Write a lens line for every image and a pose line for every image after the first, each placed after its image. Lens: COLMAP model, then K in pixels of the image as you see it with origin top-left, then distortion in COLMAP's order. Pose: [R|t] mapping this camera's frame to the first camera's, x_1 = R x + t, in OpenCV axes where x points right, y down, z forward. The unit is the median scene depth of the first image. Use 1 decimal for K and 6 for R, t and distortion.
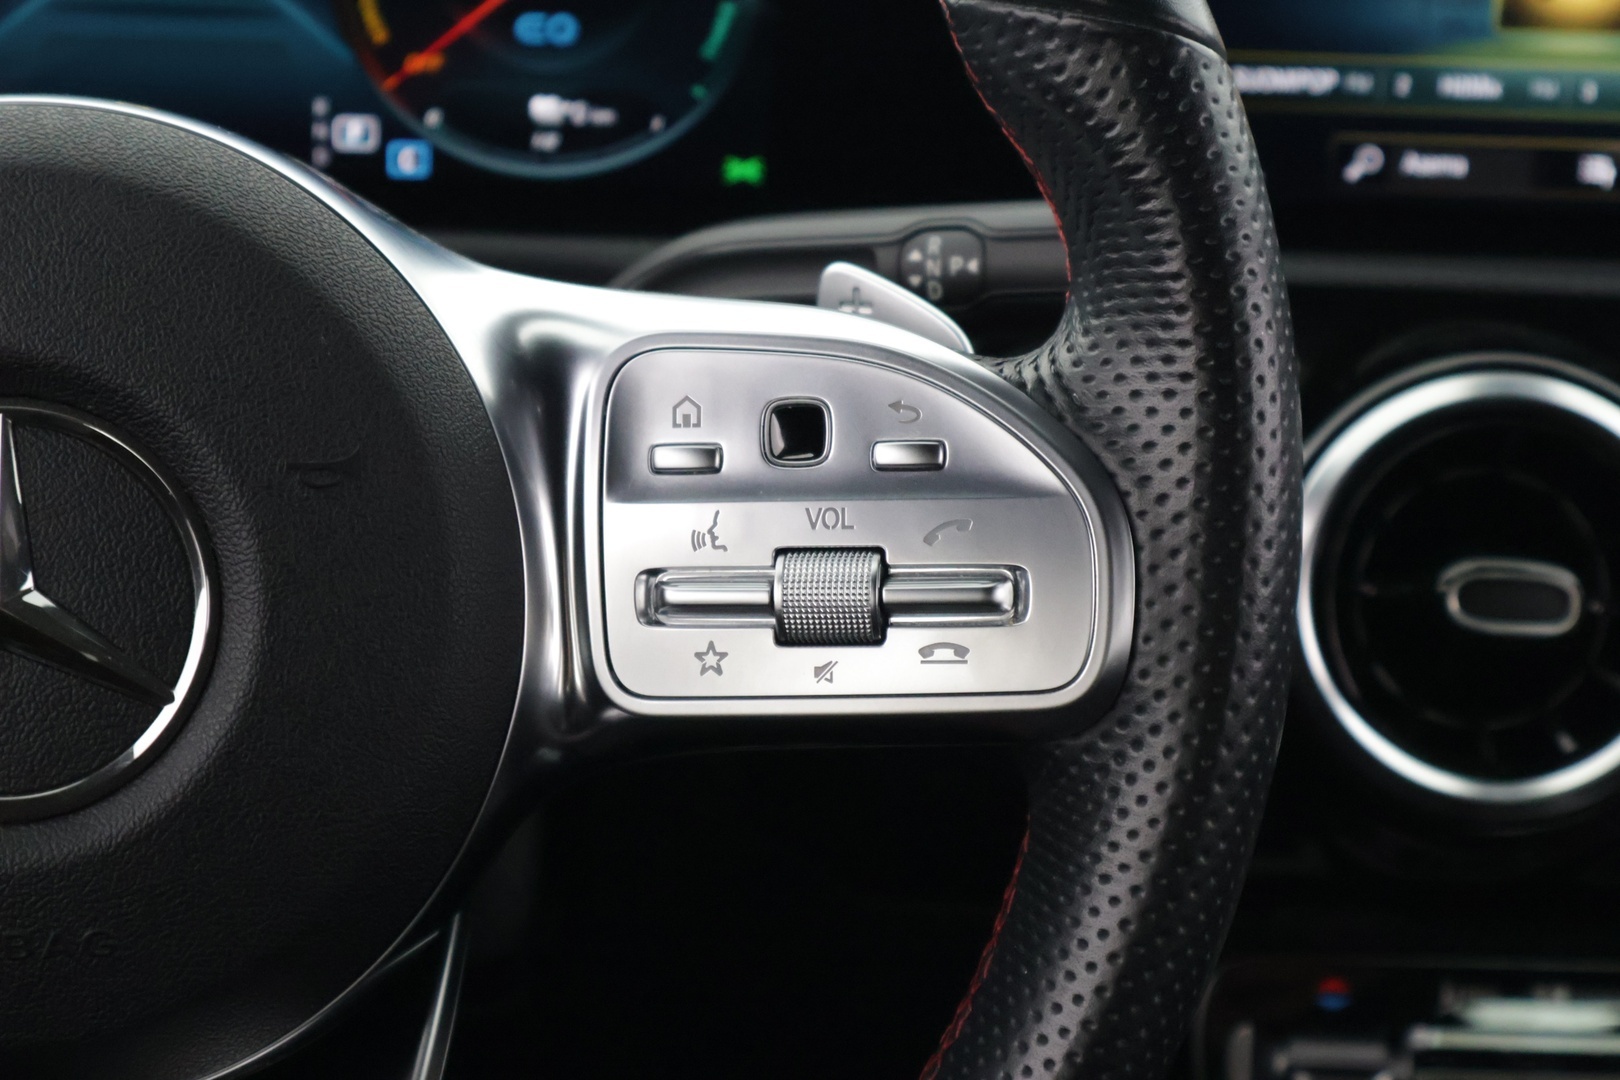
lens RADIAL K [[3267.5, 0, 821.6], [0, 3267.5, 531.2], [0, 0, 1]] dist [0.000728, 0.000000]
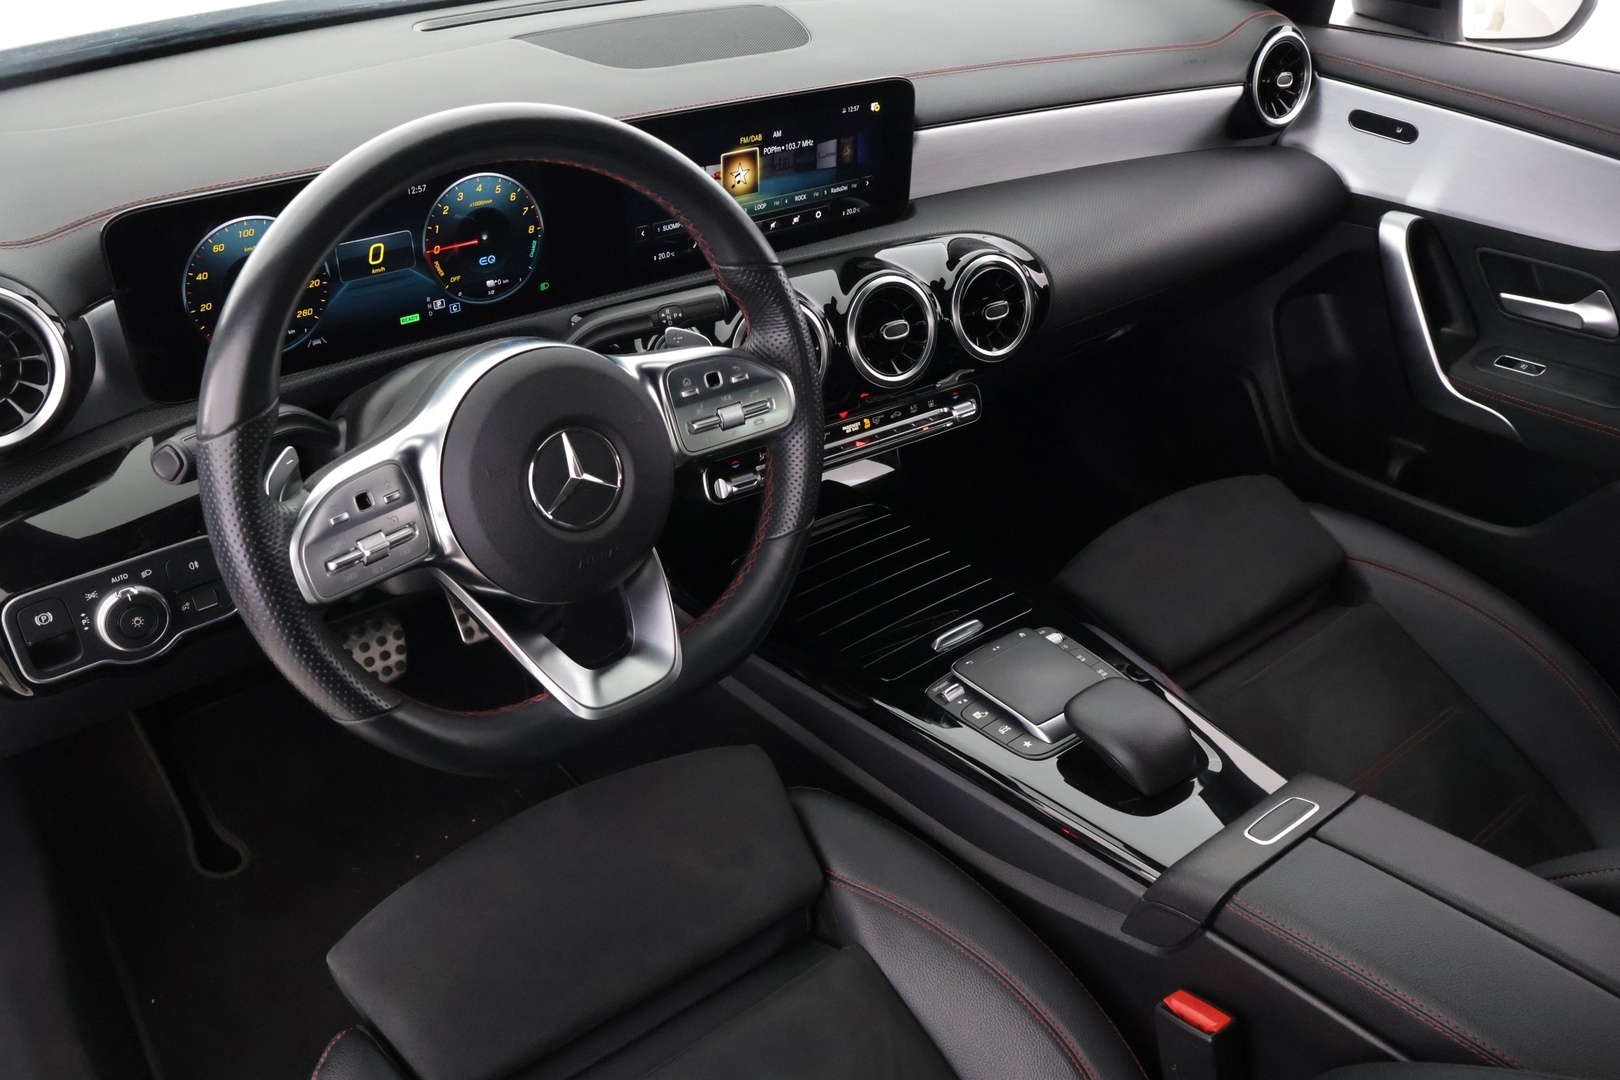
lens RADIAL K [[1349.7, 0, 799.6], [0, 1349.7, 527.1], [0, 0, 1]] dist [-0.005227, 0.009352]
pose [[0.827658, -0.316233, 0.463658, -0.754127], [0.197708, 0.937469, 0.286468, -0.317444], [-0.525256, -0.145428, 0.838425, -0.504701]]
